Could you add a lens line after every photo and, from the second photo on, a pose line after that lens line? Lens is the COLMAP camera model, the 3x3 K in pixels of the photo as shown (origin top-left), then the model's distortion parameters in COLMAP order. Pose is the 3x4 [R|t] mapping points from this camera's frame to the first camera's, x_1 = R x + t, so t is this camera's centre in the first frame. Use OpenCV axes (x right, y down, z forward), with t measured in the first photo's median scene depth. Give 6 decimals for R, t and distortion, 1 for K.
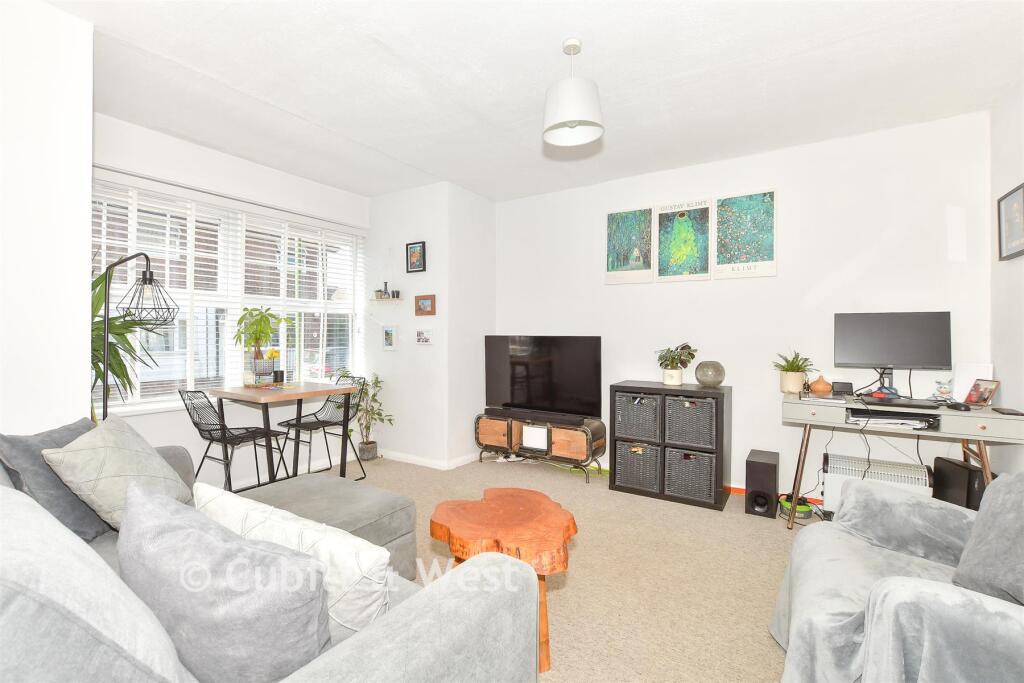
lens RADIAL K [[461.0, 0, 512.0], [0, 461.0, 341.5], [0, 0, 1]] dist [-0.000673, -0.000021]
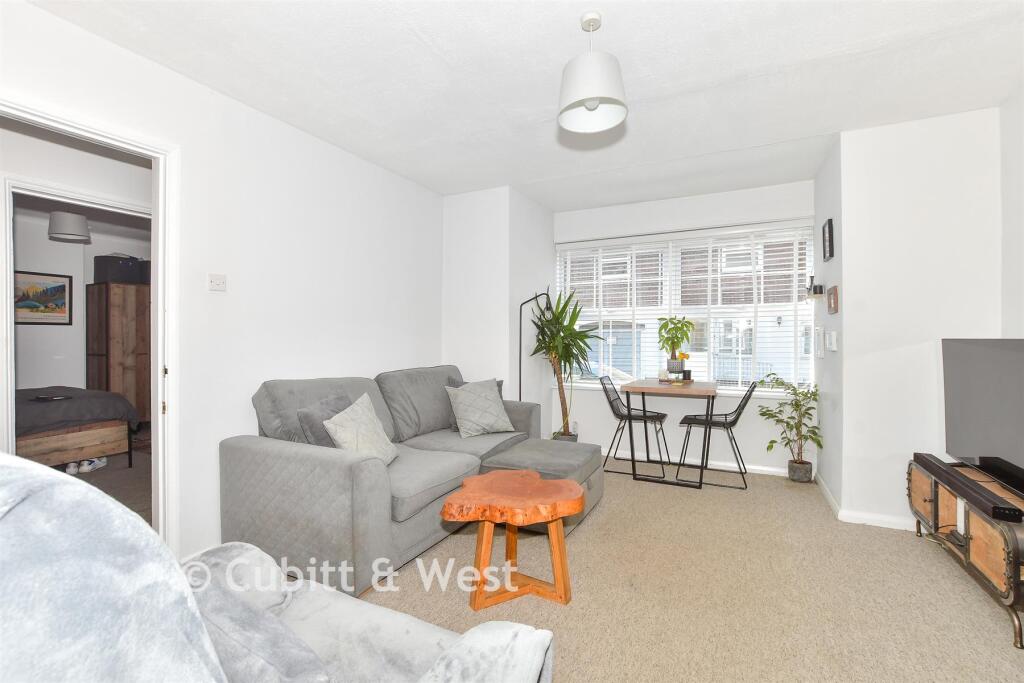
lens RADIAL K [[461.0, 0, 512.0], [0, 461.0, 341.5], [0, 0, 1]] dist [-0.000673, -0.000021]
pose [[0.115969, -0.002347, -0.993250, 0.599220], [-0.010916, 0.999934, -0.003638, 0.000741], [0.993193, 0.011264, 0.115936, 0.436801]]
